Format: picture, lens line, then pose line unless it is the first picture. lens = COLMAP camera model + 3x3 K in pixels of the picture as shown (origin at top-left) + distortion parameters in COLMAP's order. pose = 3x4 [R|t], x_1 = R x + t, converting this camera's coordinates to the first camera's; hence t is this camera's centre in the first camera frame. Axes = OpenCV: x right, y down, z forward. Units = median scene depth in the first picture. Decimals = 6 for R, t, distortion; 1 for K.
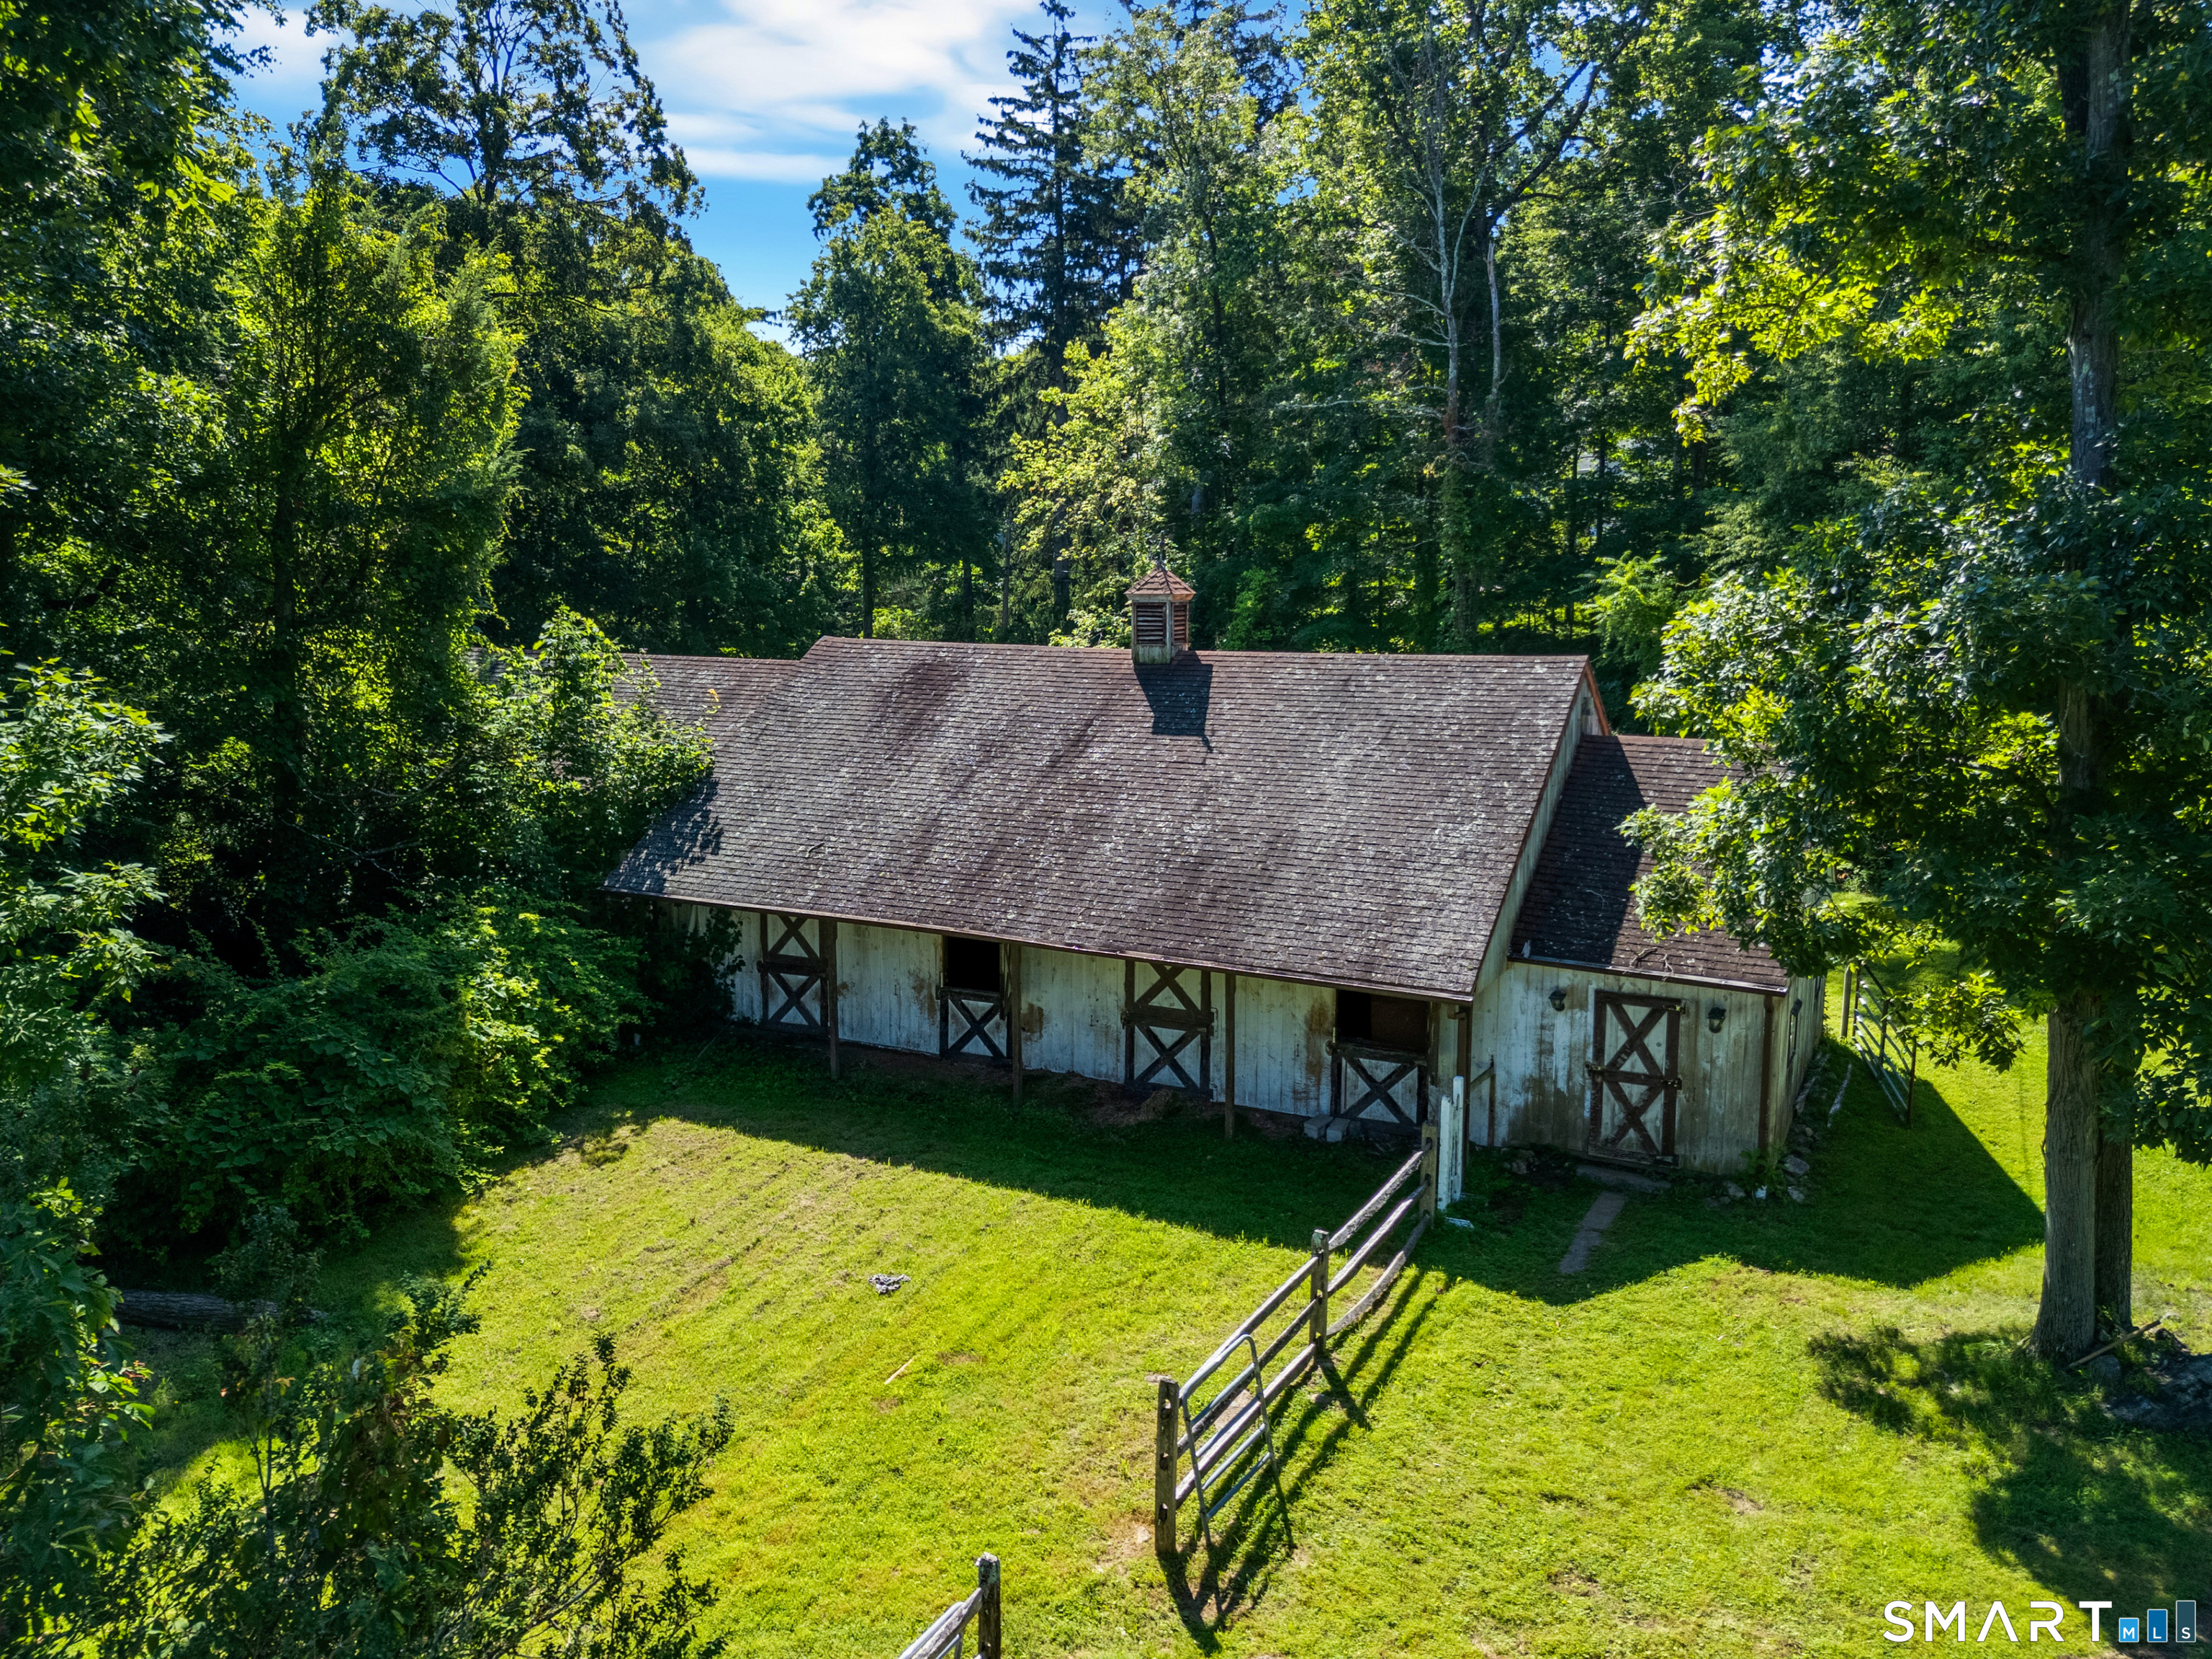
lens RADIAL K [[1632.1, 0, 1106.0], [0, 1632.1, 829.5], [0, 0, 1]] dist [0.086385, -0.082955]
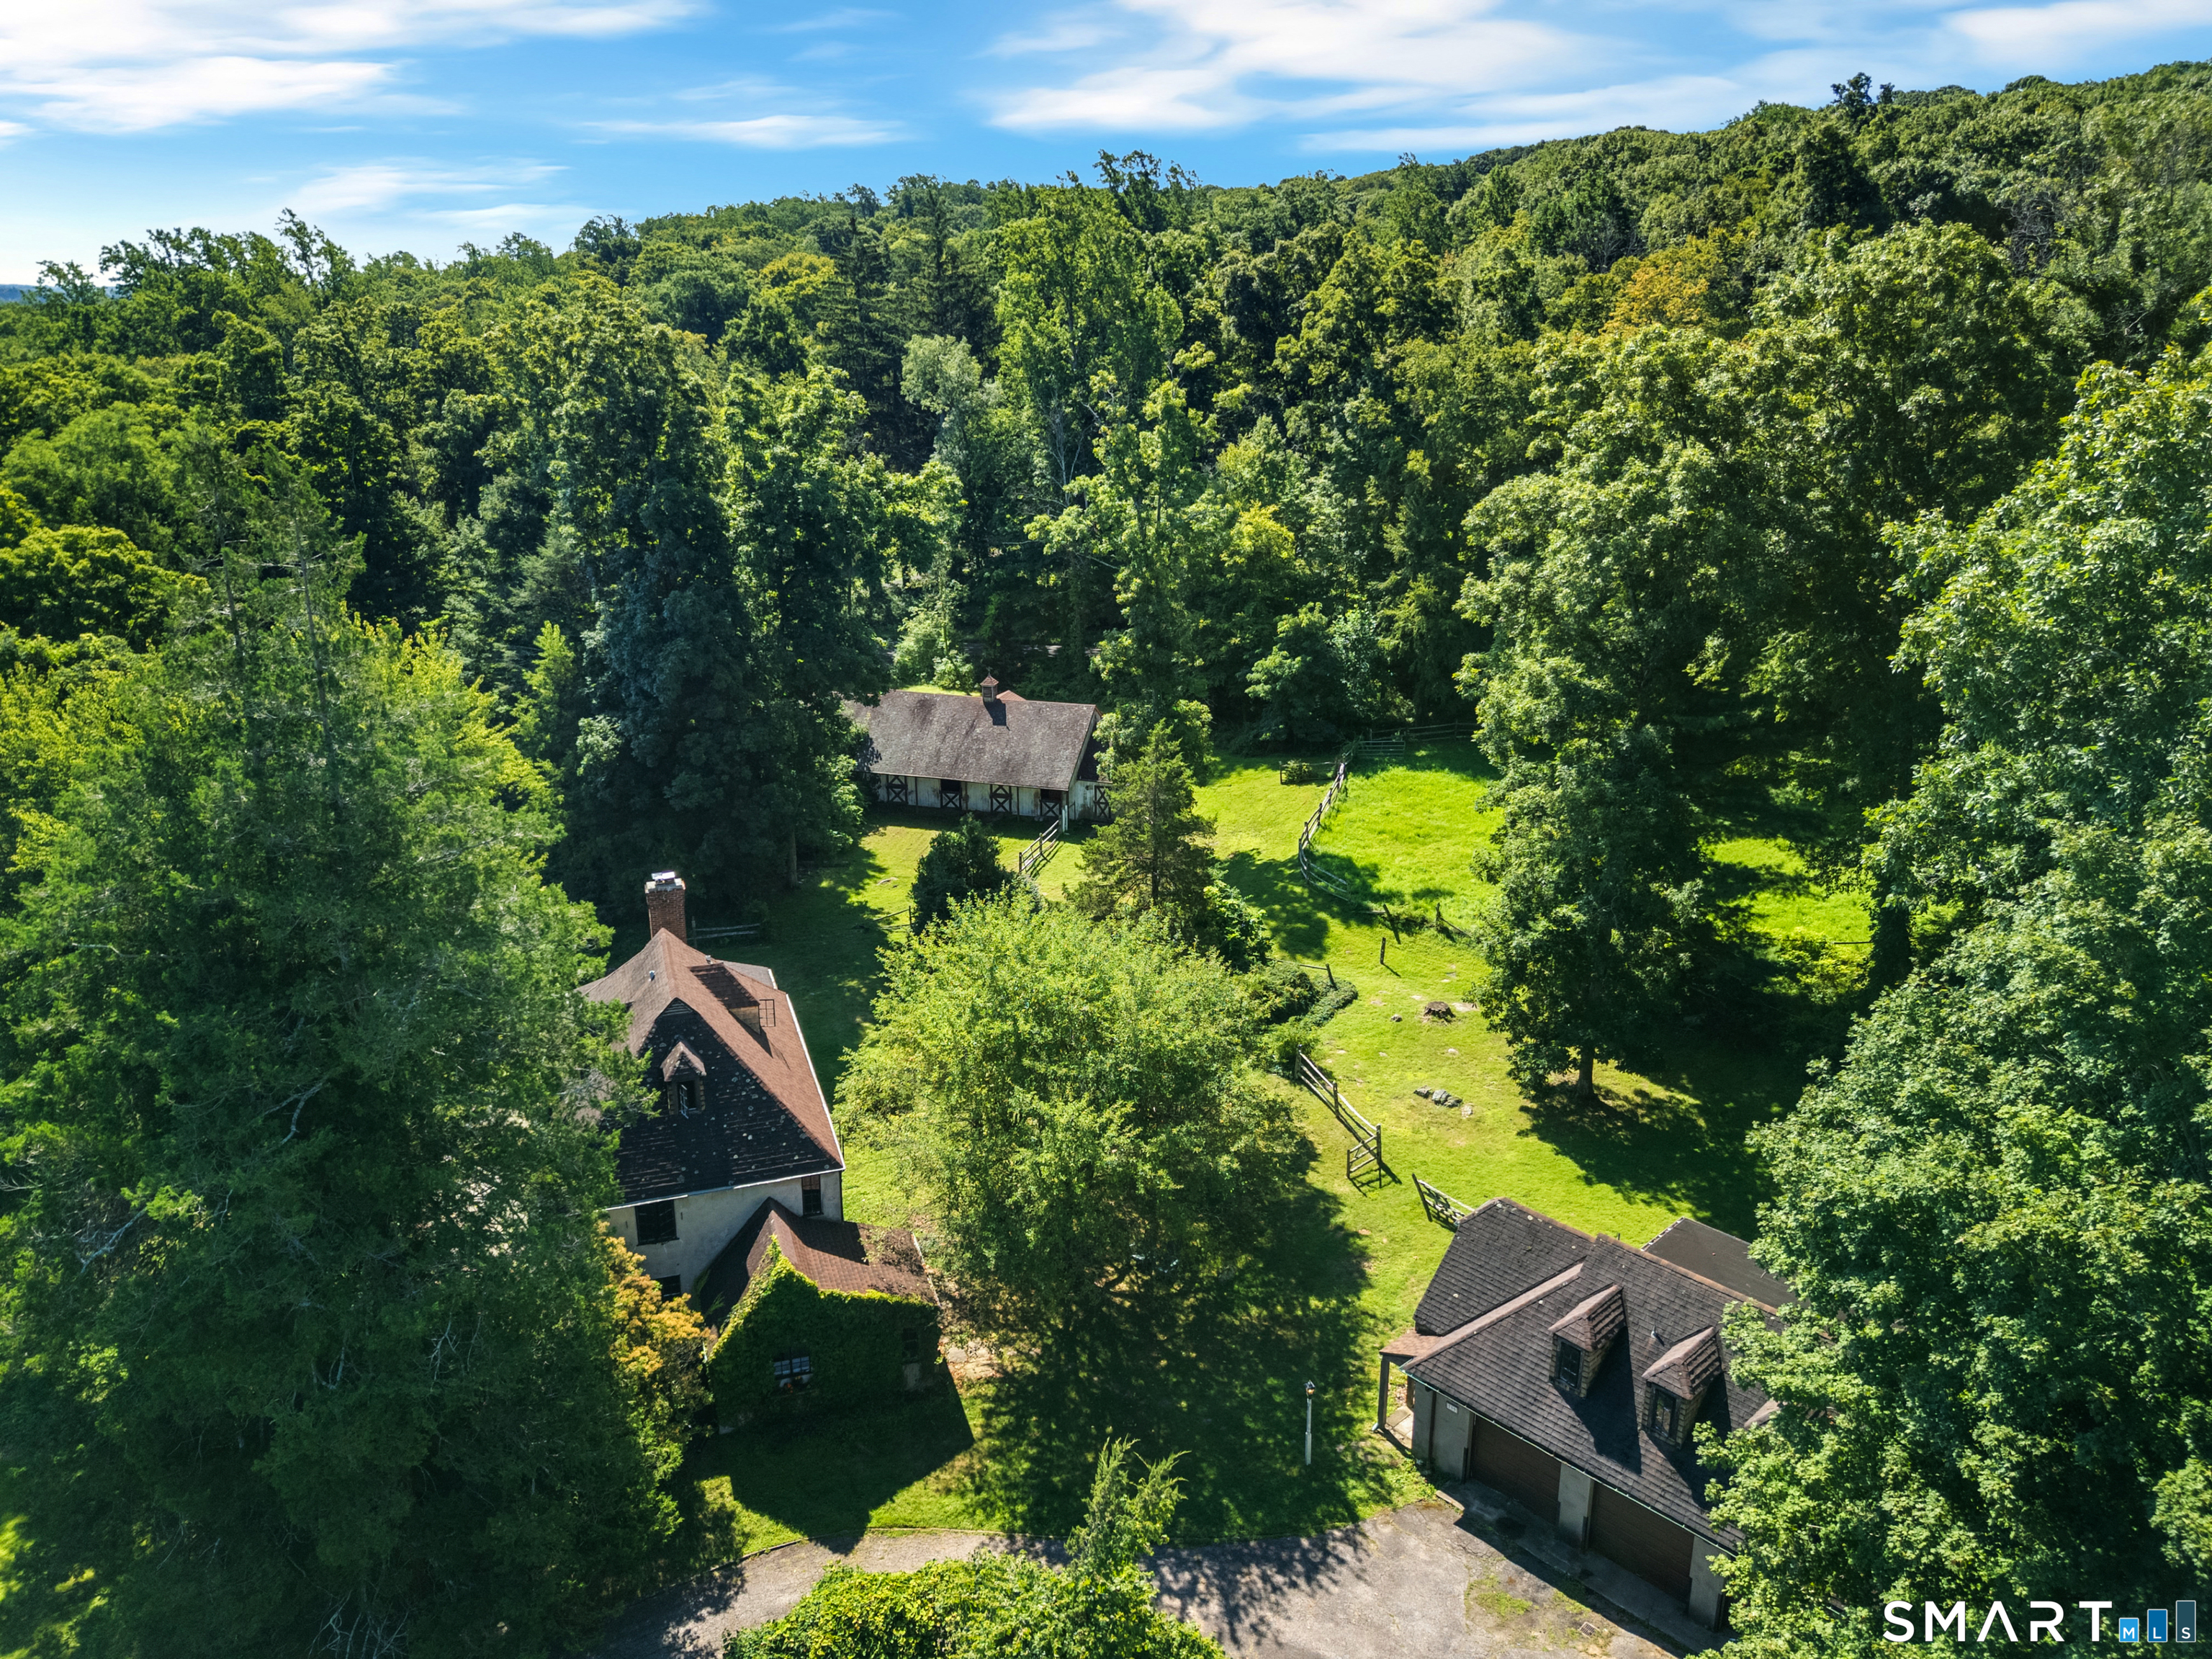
lens RADIAL K [[1663.5, 0, 1106.0], [0, 1663.5, 829.5], [0, 0, 1]] dist [0.026524, 0.000572]
pose [[0.980925, -0.060501, 0.184734, -0.533467], [0.030932, 0.986804, 0.158936, -0.508628], [-0.191912, -0.150190, 0.969852, -3.467732]]
